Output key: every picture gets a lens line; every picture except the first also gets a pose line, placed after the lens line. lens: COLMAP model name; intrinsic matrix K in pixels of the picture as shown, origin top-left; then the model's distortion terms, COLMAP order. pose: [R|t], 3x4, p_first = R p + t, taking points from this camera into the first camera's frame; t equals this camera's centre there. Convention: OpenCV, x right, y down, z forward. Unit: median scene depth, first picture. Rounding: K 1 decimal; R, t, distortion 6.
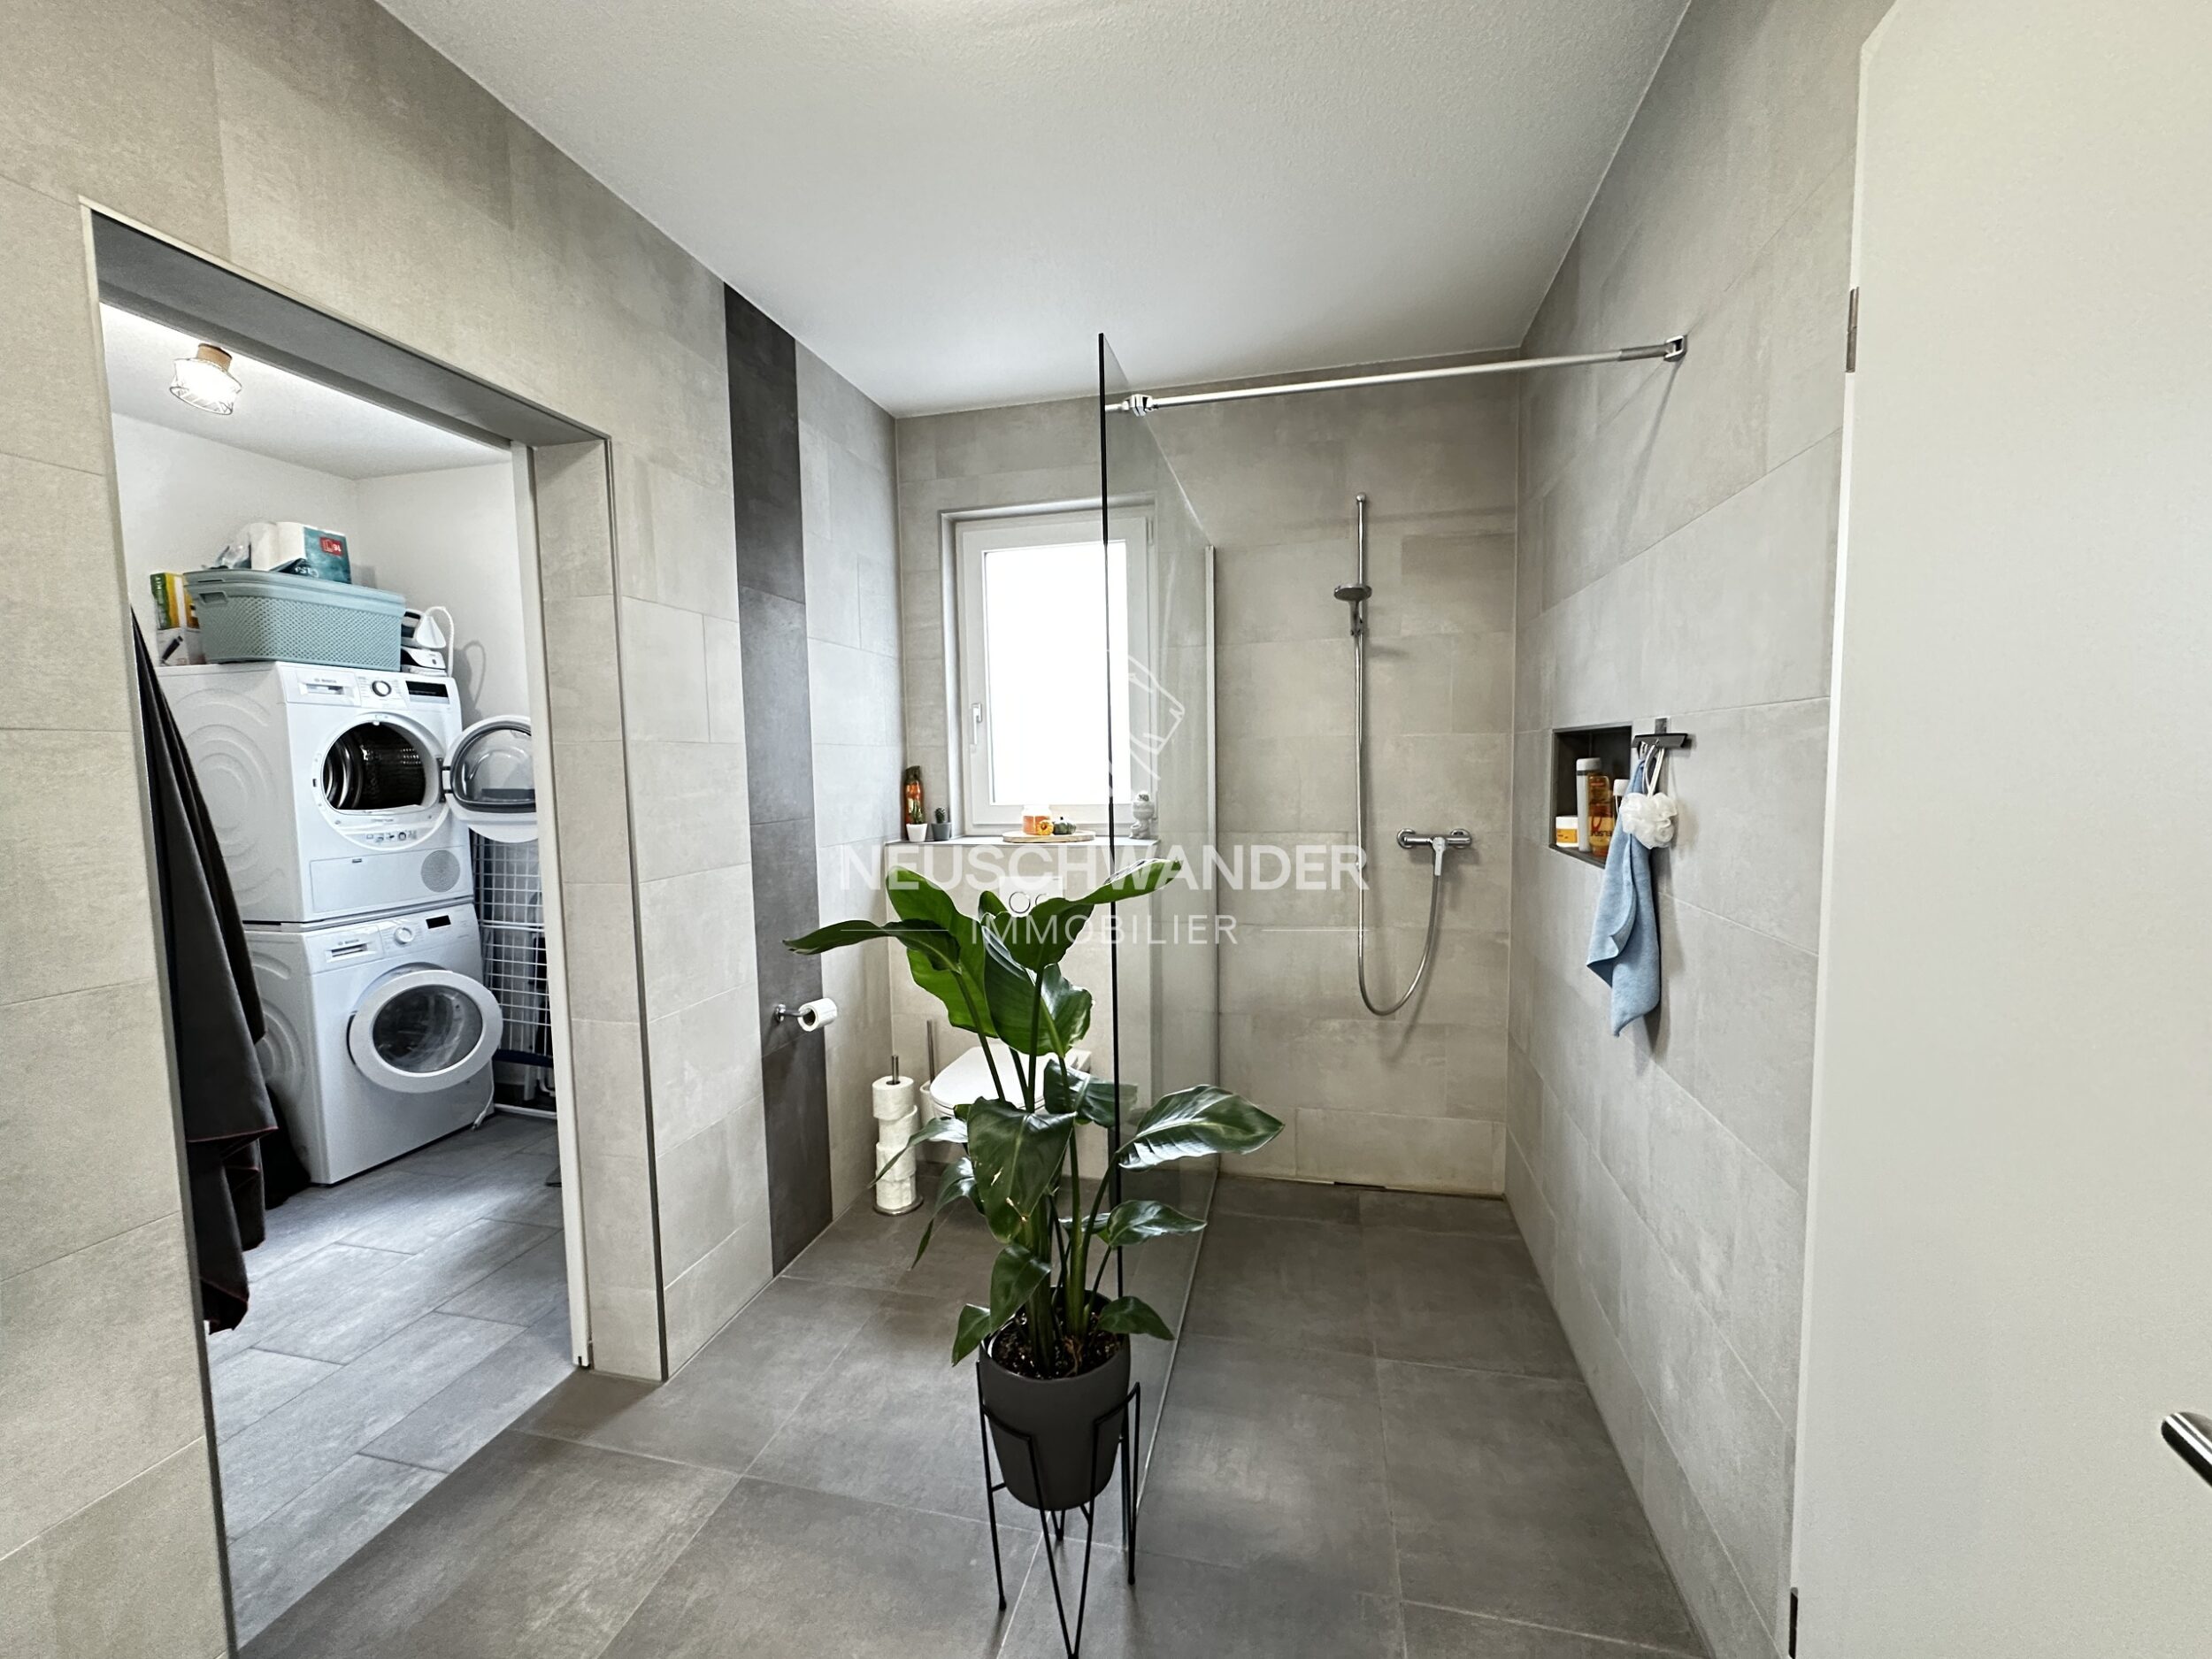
lens RADIAL K [[885.5, 0, 1117.0], [0, 885.5, 821.9], [0, 0, 1]] dist [-0.000218, 0.000366]
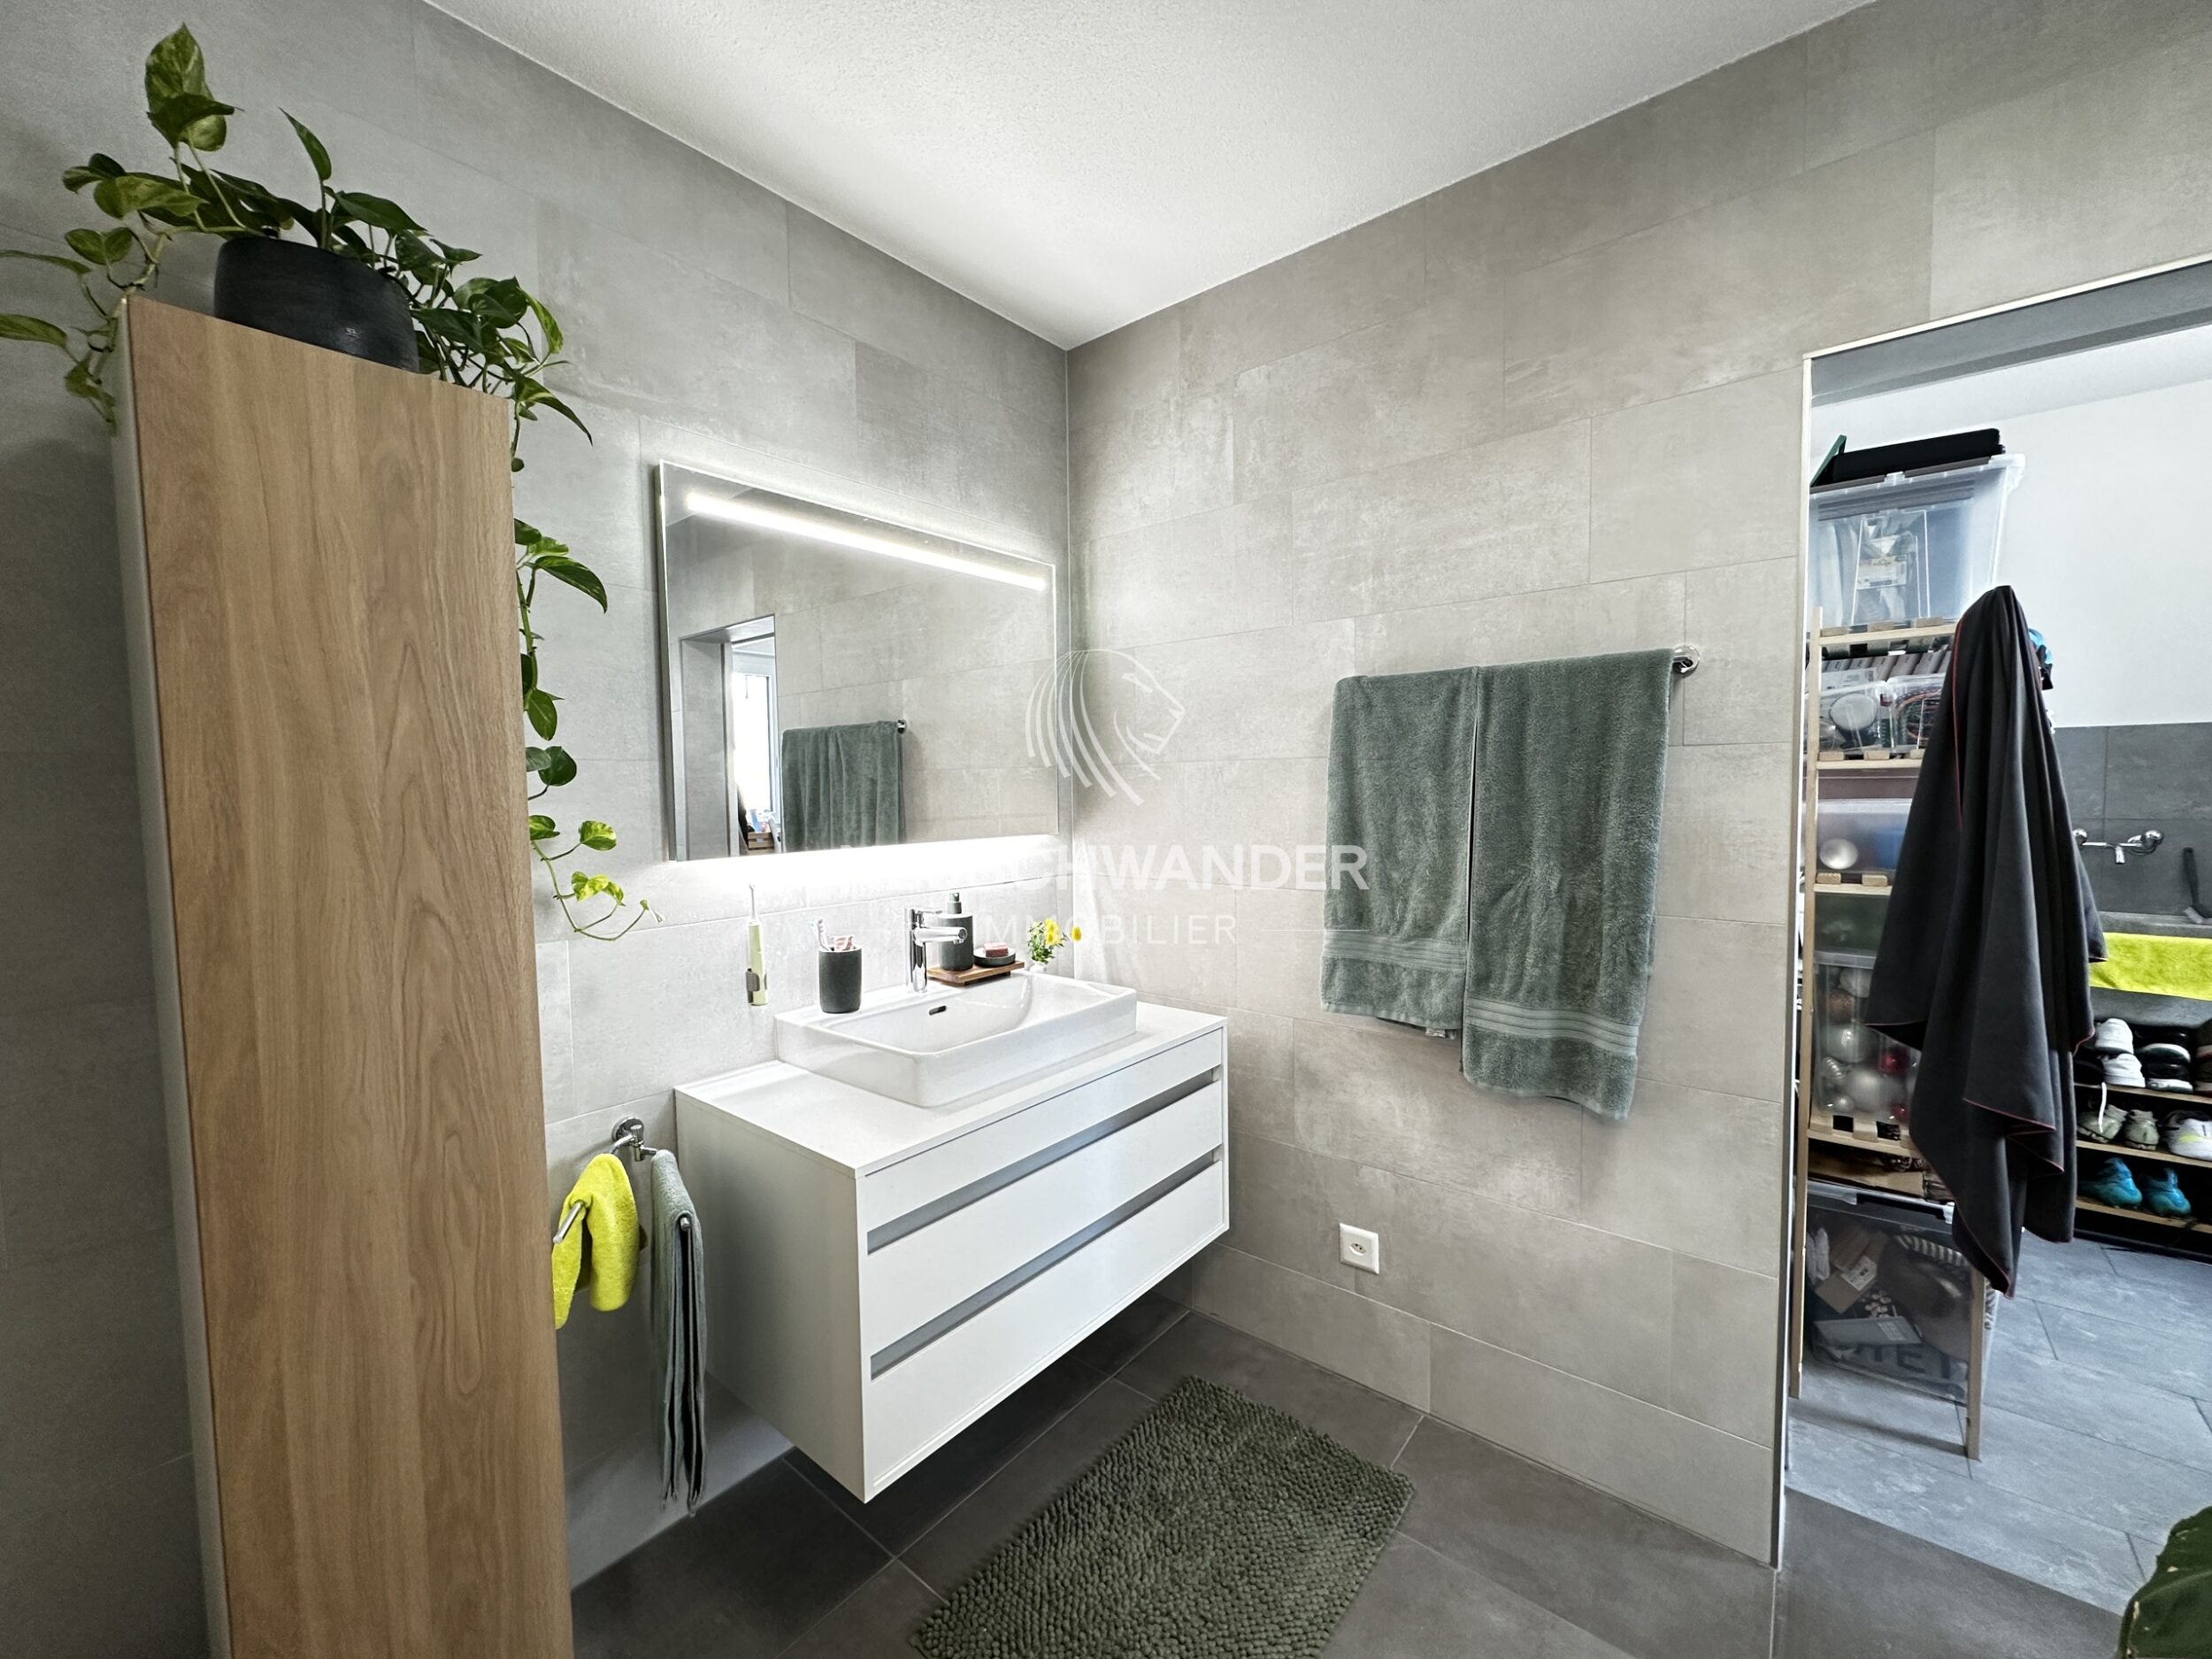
lens RADIAL K [[885.5, 0, 1116.1], [0, 885.5, 839.2], [0, 0, 1]] dist [-0.000218, 0.000366]
pose [[-0.435119, 0.064253, -0.898078, 0.590479], [-0.048486, 0.994331, 0.094632, -0.033782], [0.899067, 0.084721, -0.429536, 0.699249]]
